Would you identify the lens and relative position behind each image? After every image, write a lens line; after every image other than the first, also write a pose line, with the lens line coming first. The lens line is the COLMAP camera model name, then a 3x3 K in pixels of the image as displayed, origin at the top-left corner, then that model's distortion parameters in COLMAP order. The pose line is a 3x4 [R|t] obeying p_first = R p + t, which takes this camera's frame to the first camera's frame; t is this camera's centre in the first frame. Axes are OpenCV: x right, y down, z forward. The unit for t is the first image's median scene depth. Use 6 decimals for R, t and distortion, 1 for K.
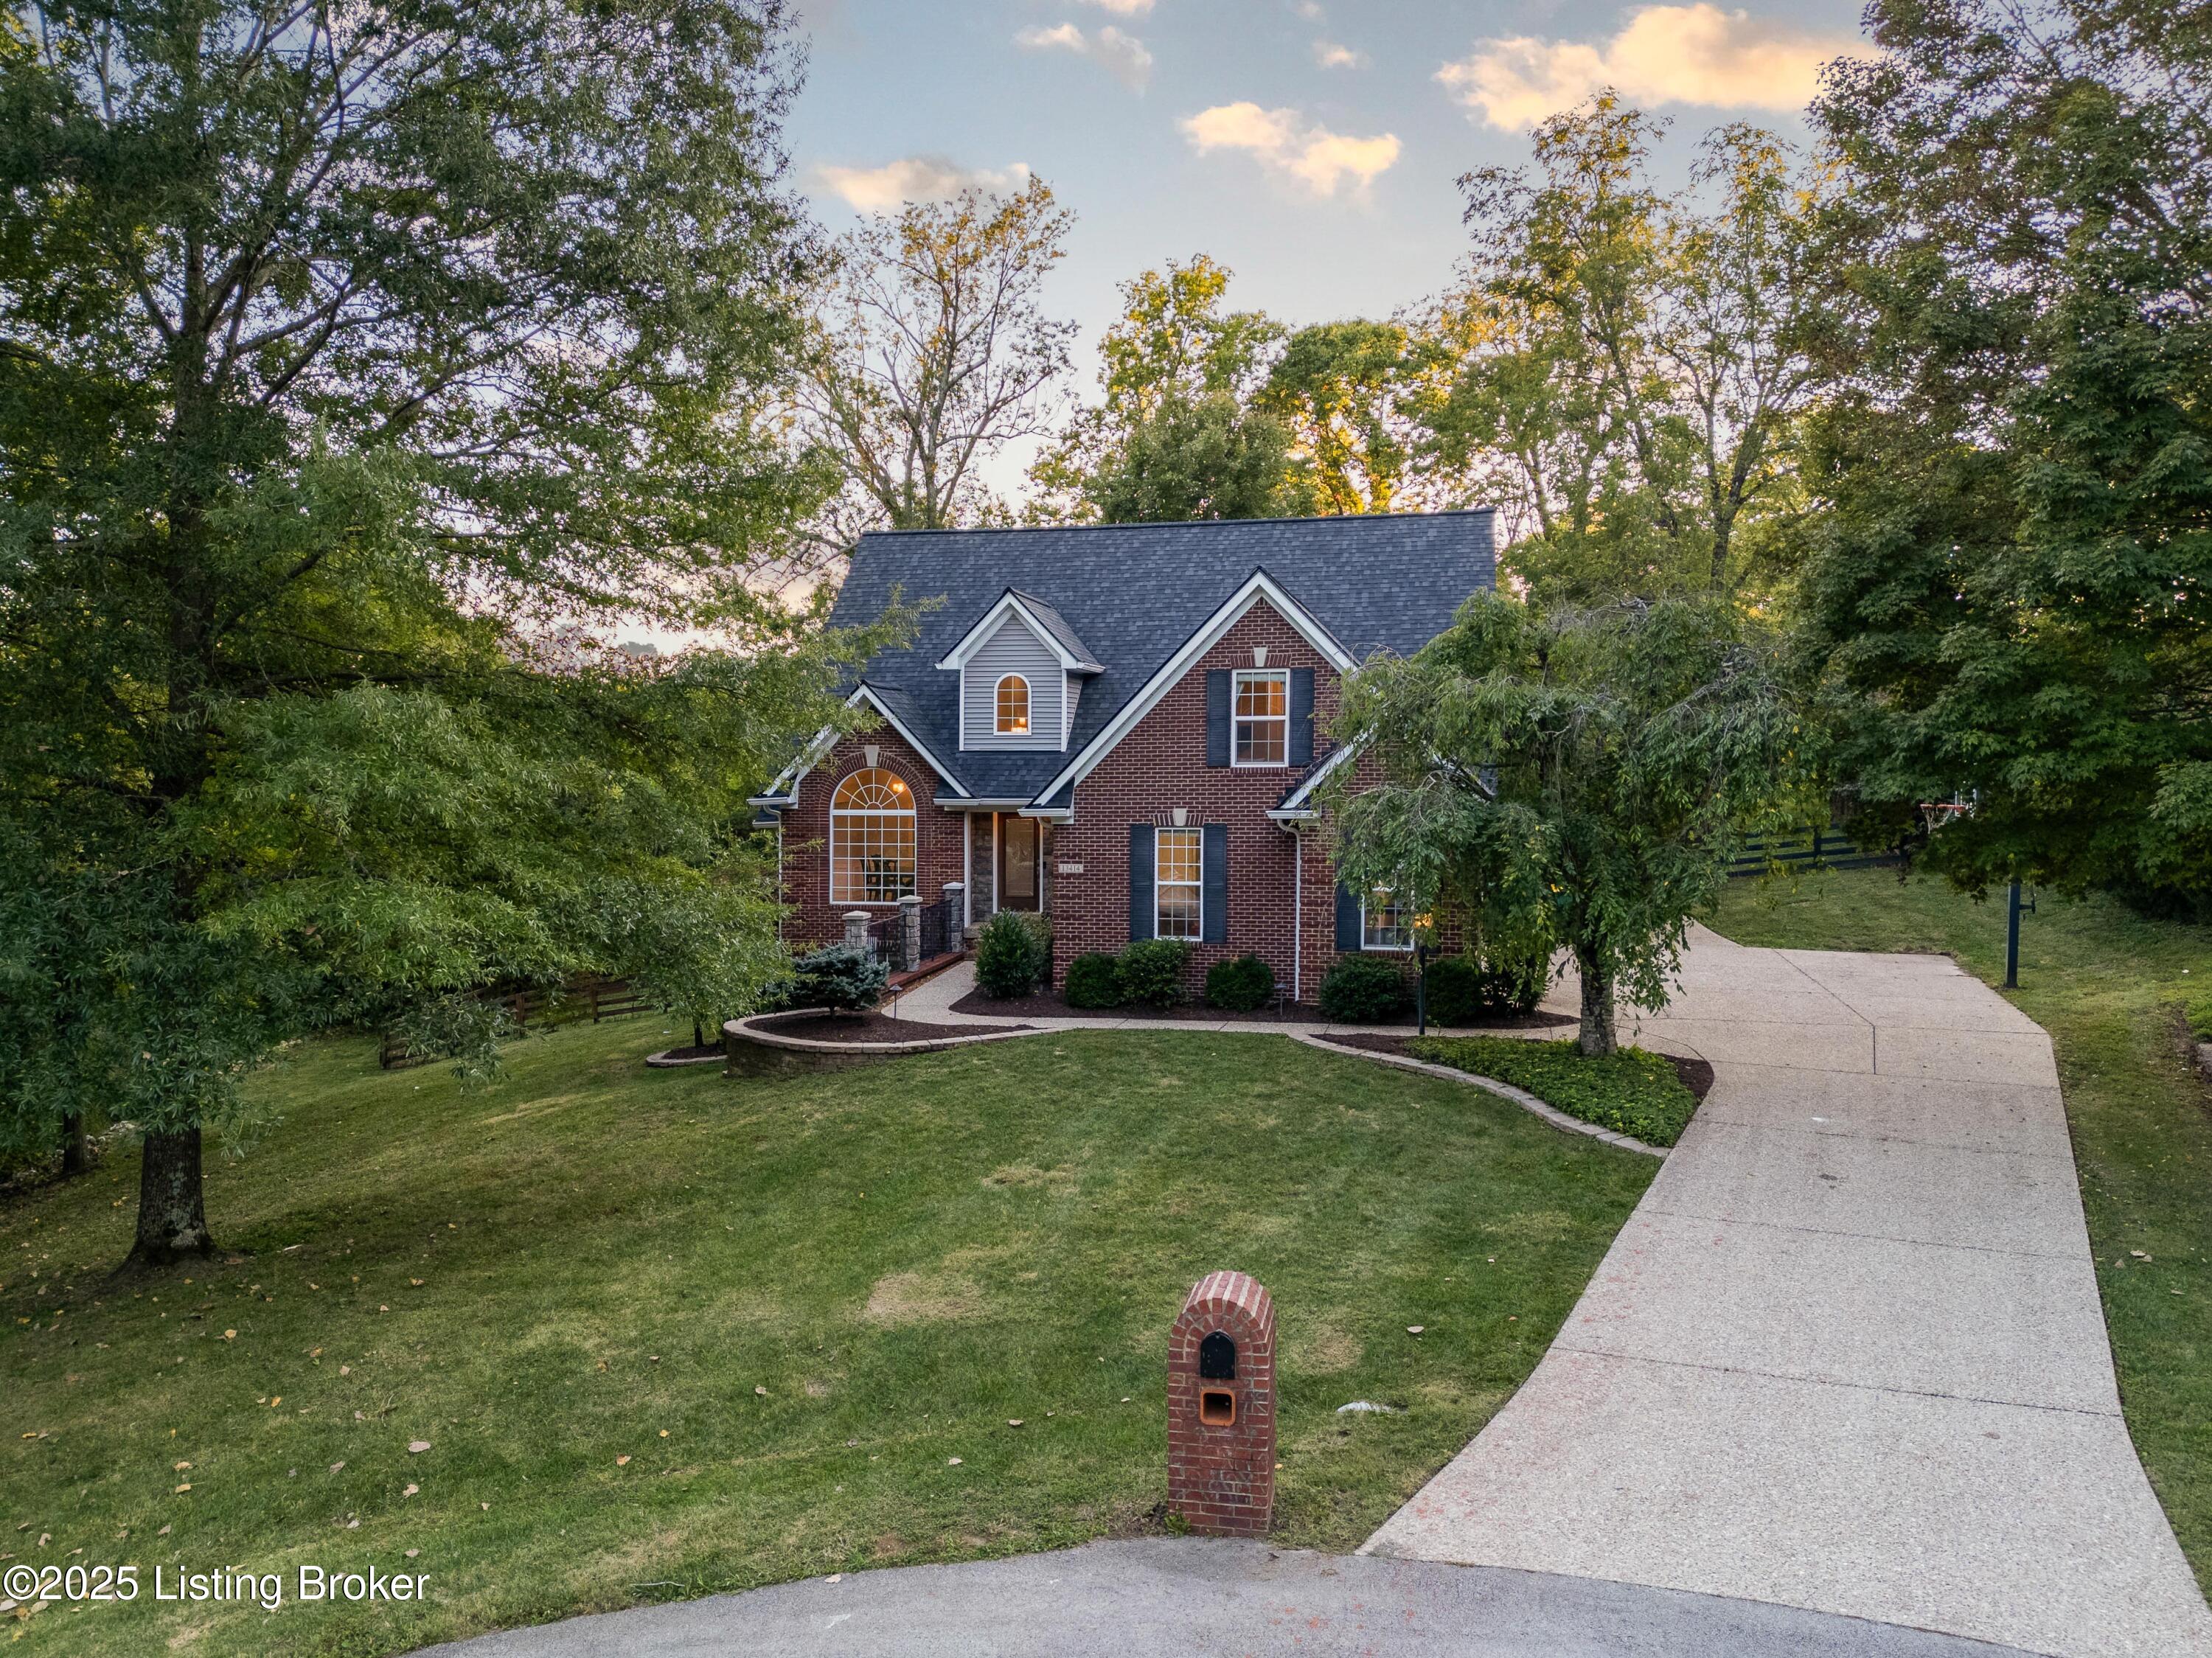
lens RADIAL K [[1617.6, 0, 1117.3], [0, 1617.6, 833.9], [0, 0, 1]] dist [0.052270, -0.044399]
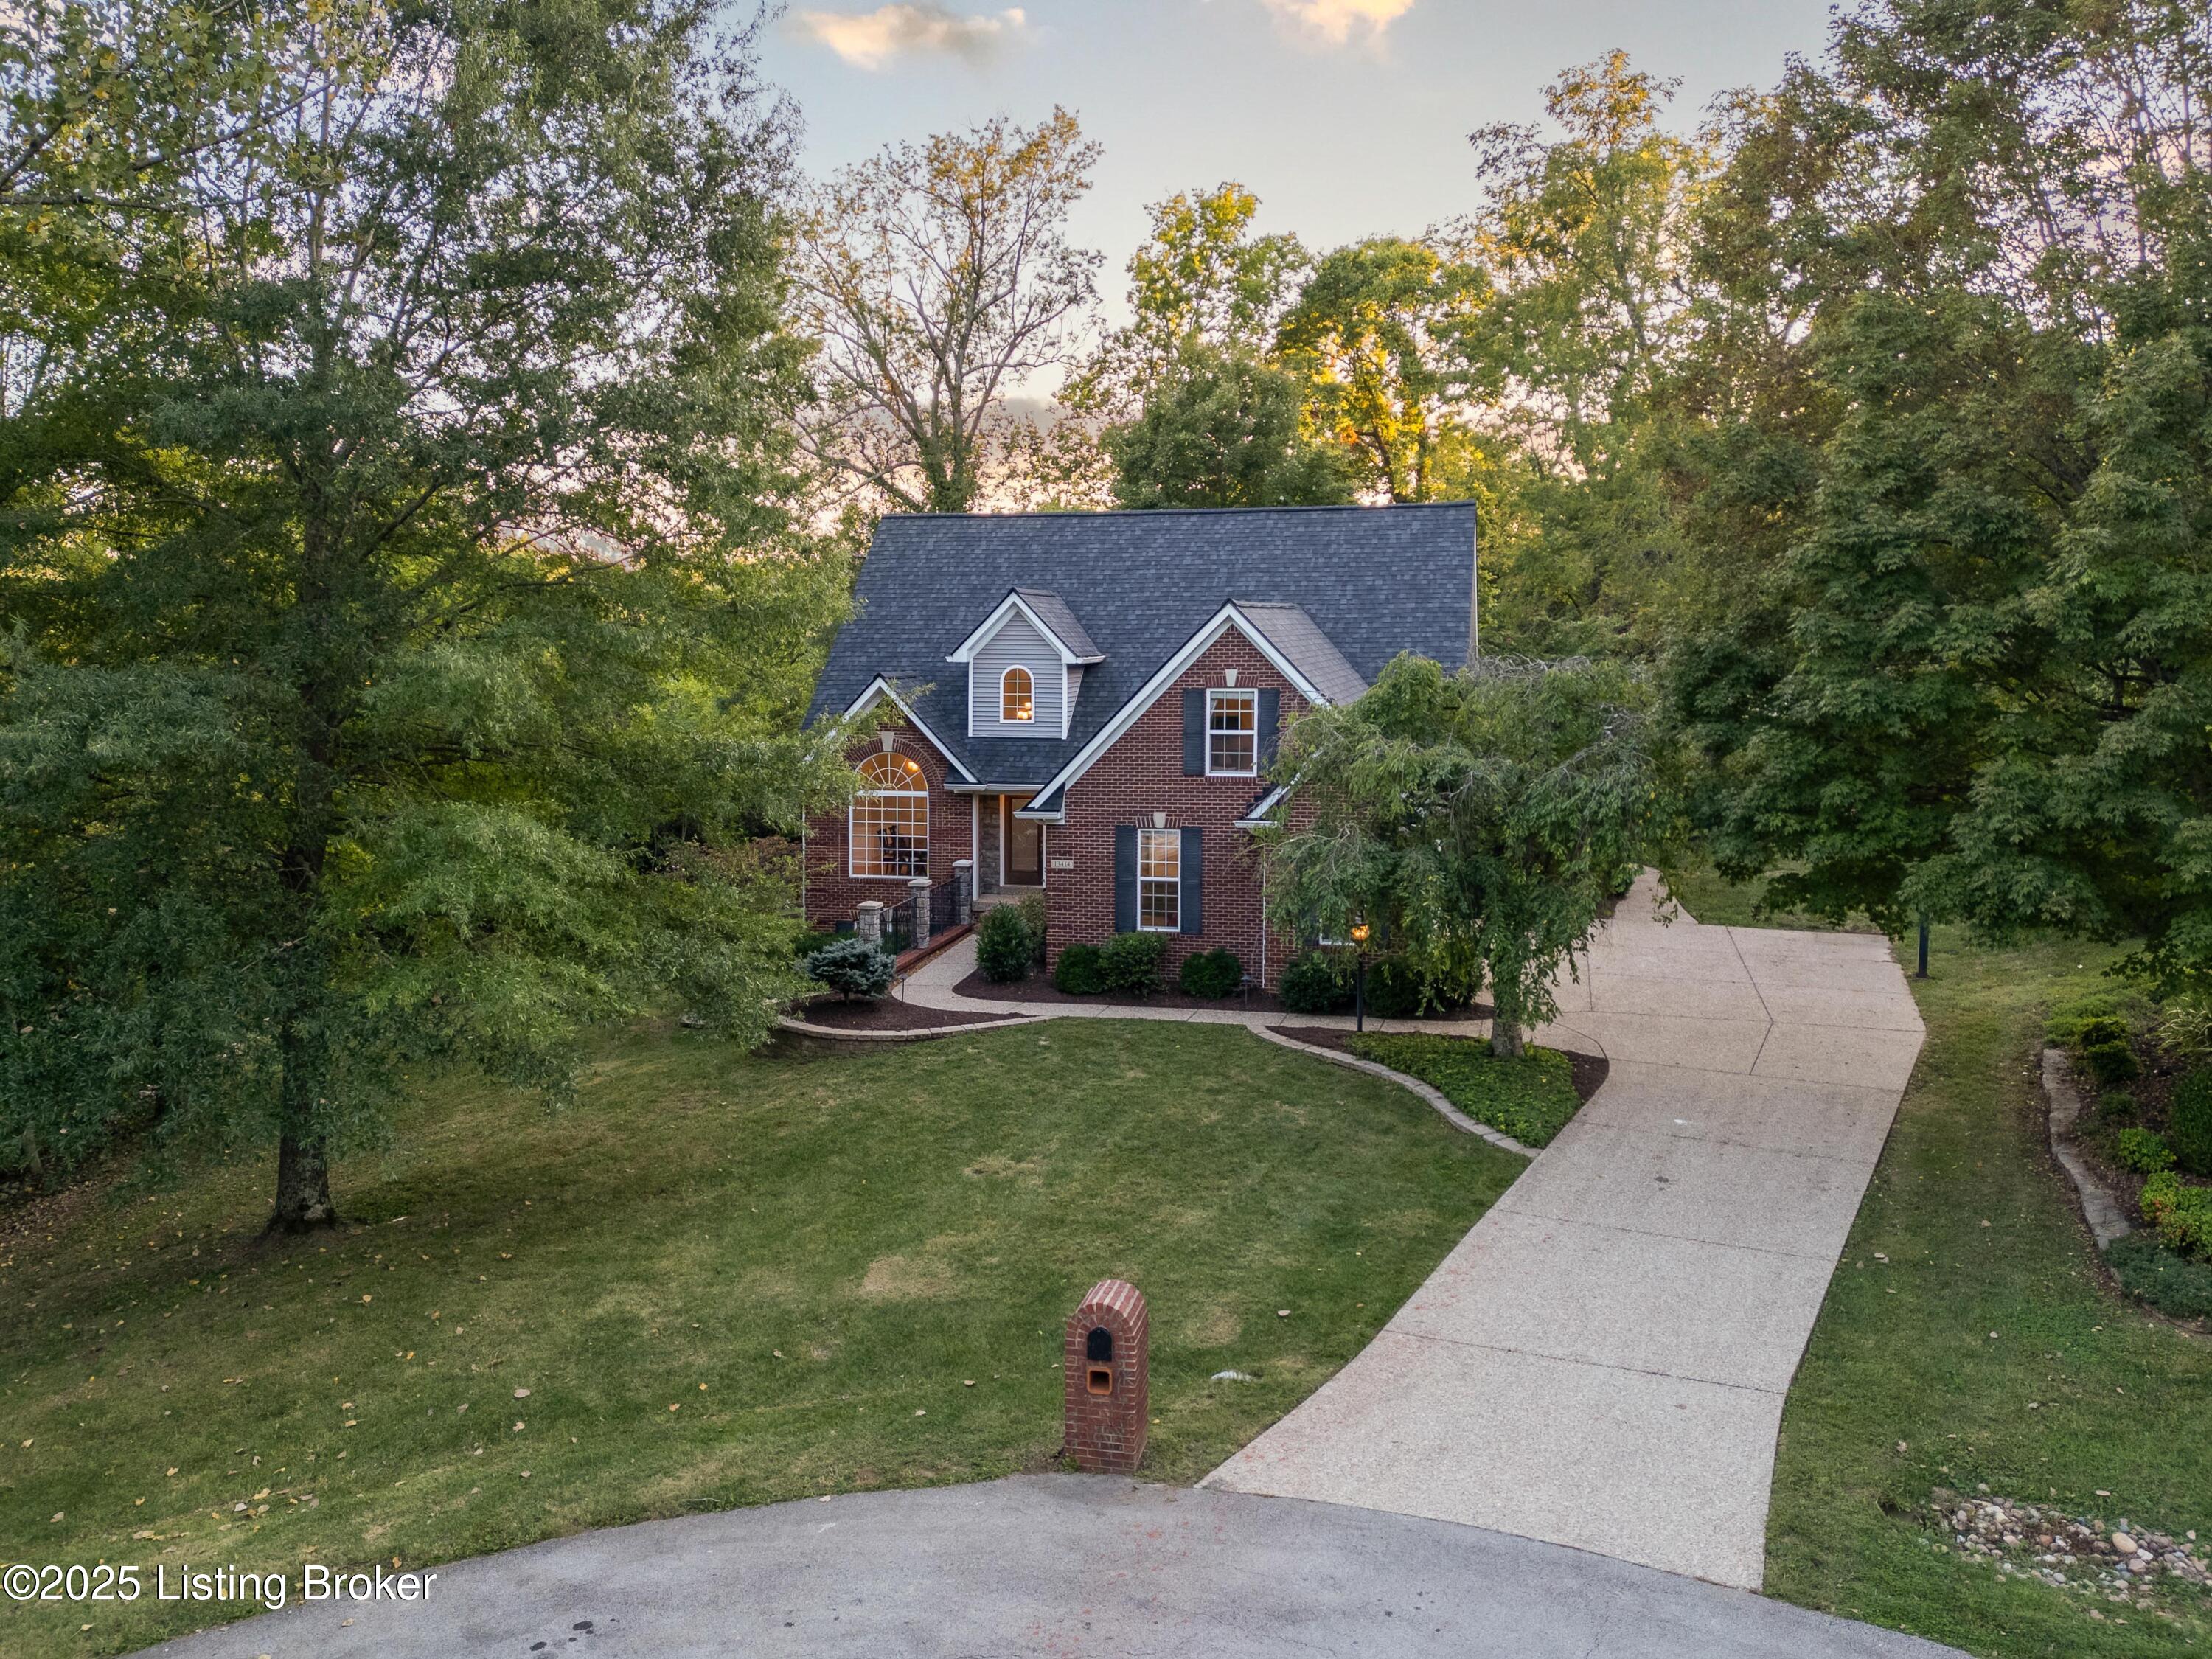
lens RADIAL K [[1729.5, 0, 1110.8], [0, 1729.5, 744.1], [0, 0, 1]] dist [0.045231, -0.028826]
pose [[0.999380, 0.001940, -0.035143, 0.067891], [-0.001285, 0.999825, 0.018651, -0.122210], [0.035173, -0.018594, 0.999208, -0.264345]]
